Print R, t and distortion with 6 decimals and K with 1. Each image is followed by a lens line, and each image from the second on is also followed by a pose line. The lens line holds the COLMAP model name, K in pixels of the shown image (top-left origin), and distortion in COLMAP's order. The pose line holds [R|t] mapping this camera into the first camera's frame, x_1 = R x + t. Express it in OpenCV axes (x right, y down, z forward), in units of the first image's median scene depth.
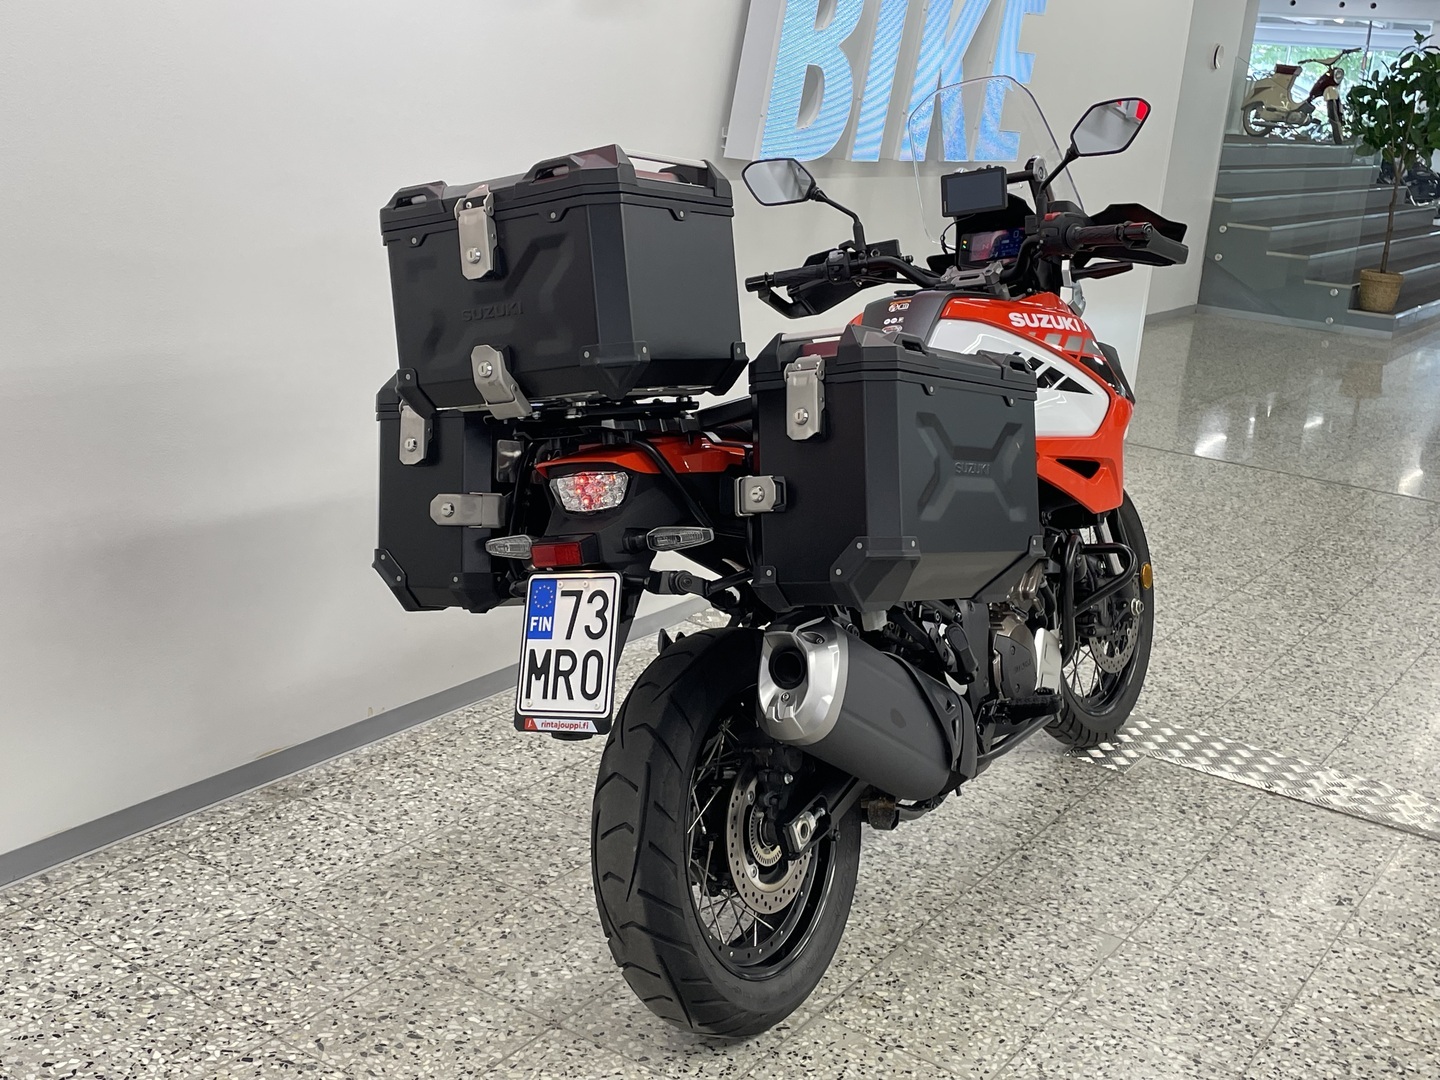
lens RADIAL K [[1681.6, 0, 708.0], [0, 1681.6, 535.9], [0, 0, 1]] dist [0.069857, -0.069915]
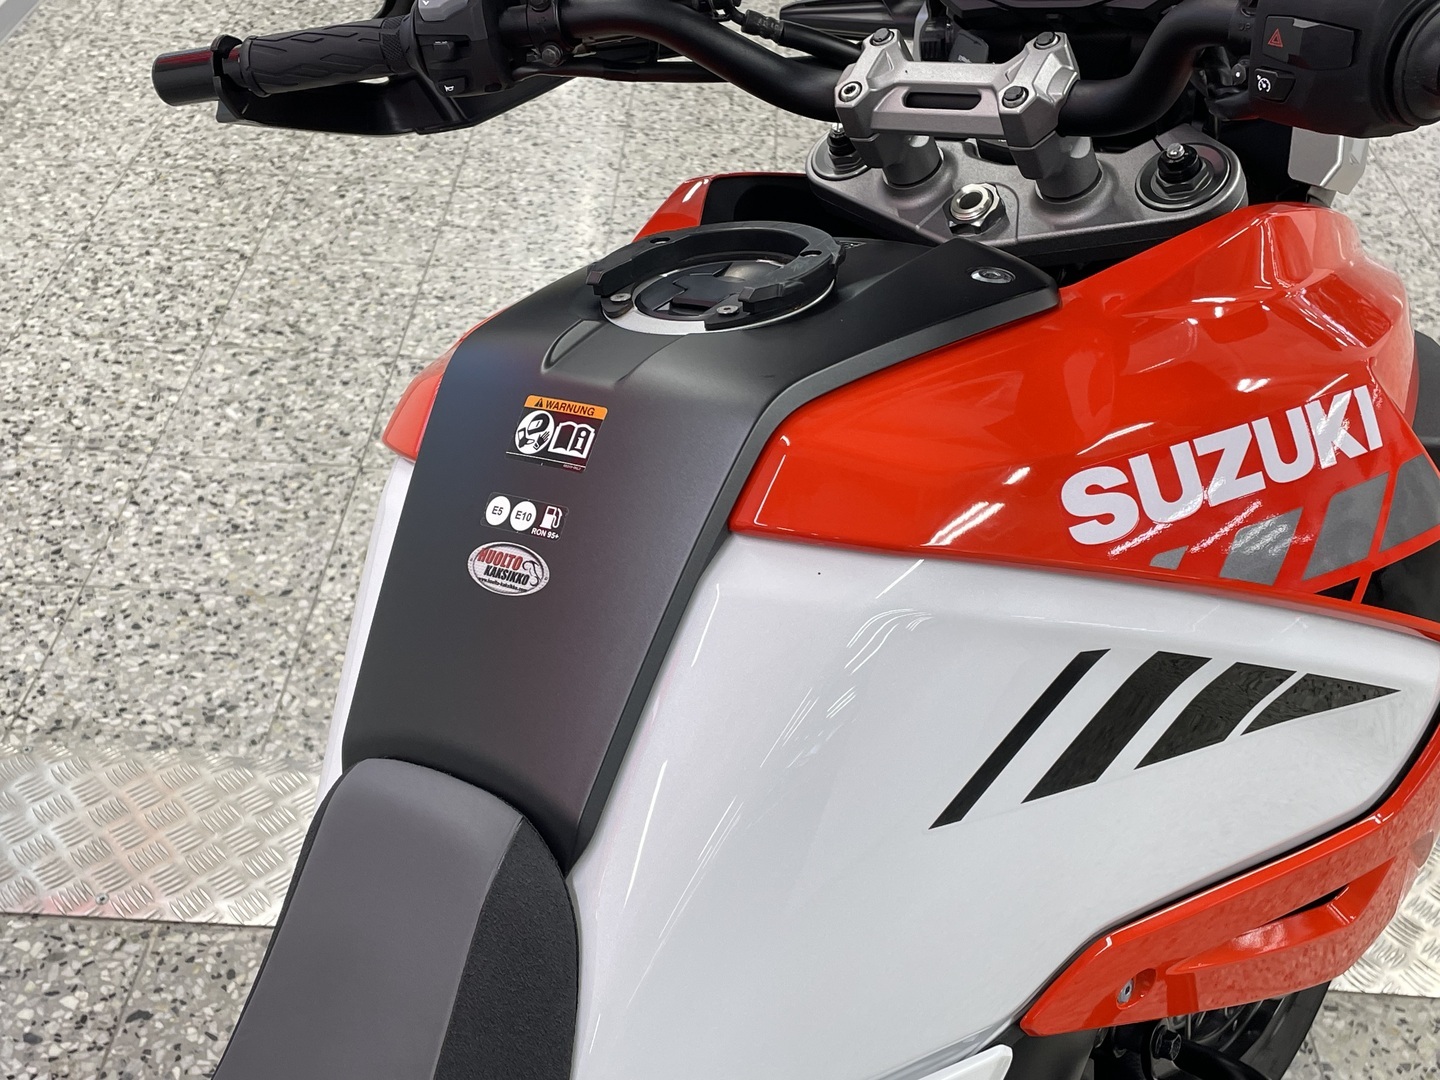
lens RADIAL K [[1688.8, 0, 720.0], [0, 1688.8, 540.0], [0, 0, 1]] dist [0.085148, -0.158563]
pose [[0.998376, 0.010028, -0.056077, 0.148166], [0.012066, 0.924826, 0.380199, -0.207335], [0.055674, -0.380258, 0.923203, 0.802591]]
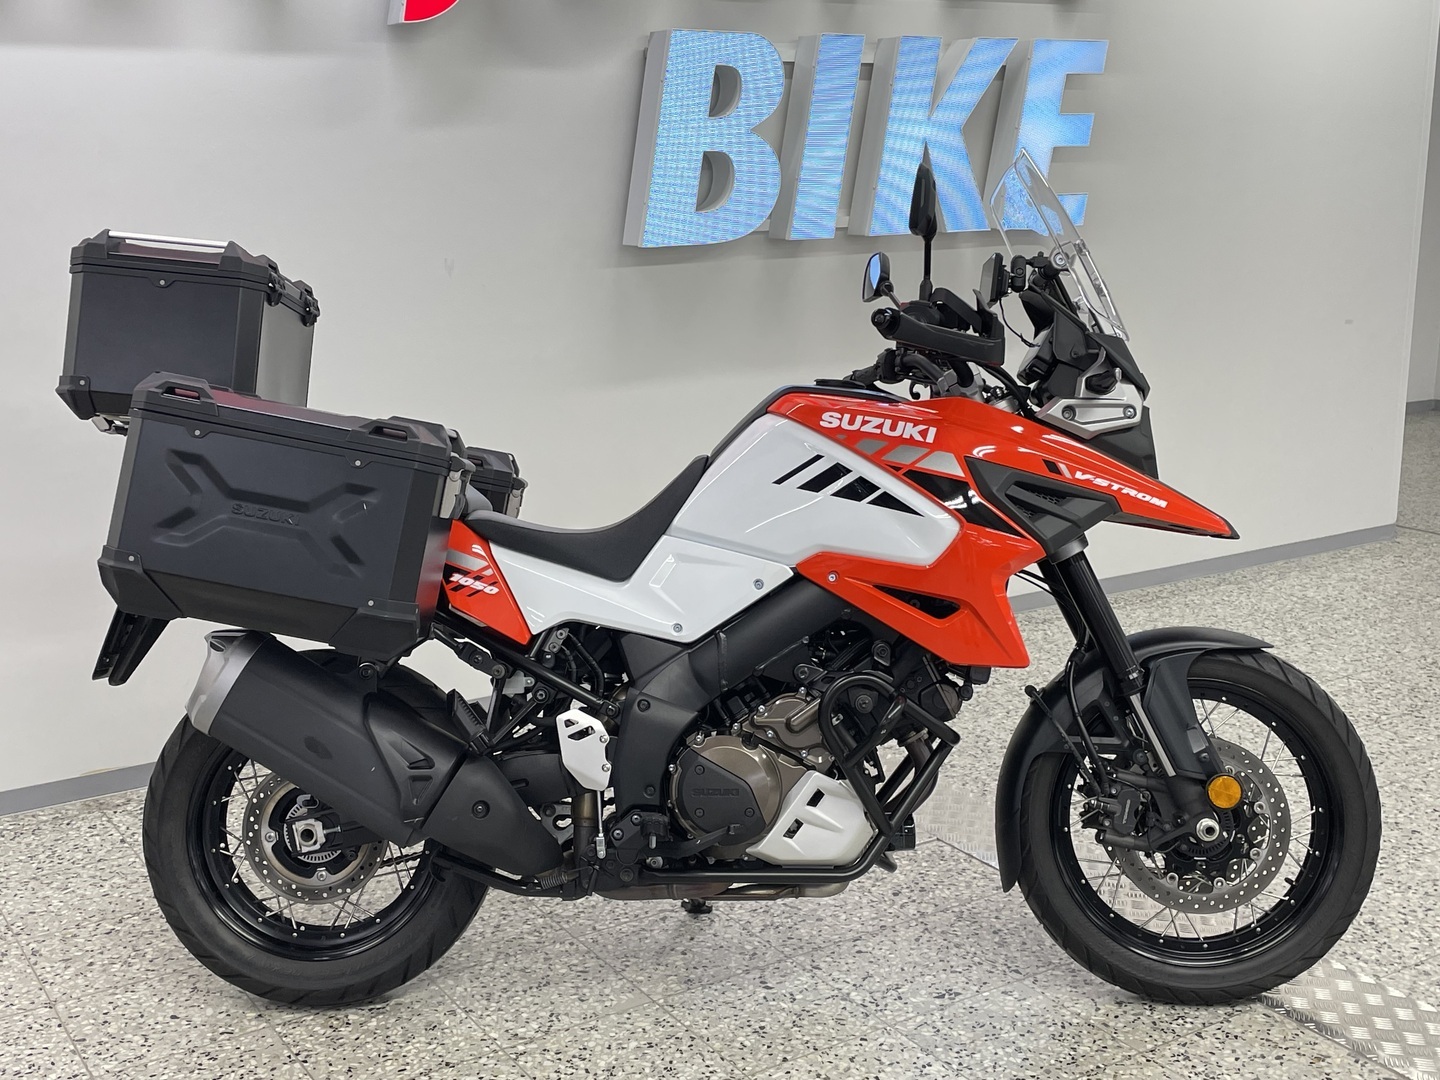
lens RADIAL K [[1688.8, 0, 720.0], [0, 1688.8, 540.0], [0, 0, 1]] dist [0.085148, -0.158563]
pose [[0.534333, 0.118849, -0.836877, 0.912668], [-0.183629, 0.982742, 0.022320, -0.075244], [0.825087, 0.141749, 0.546936, 0.474617]]
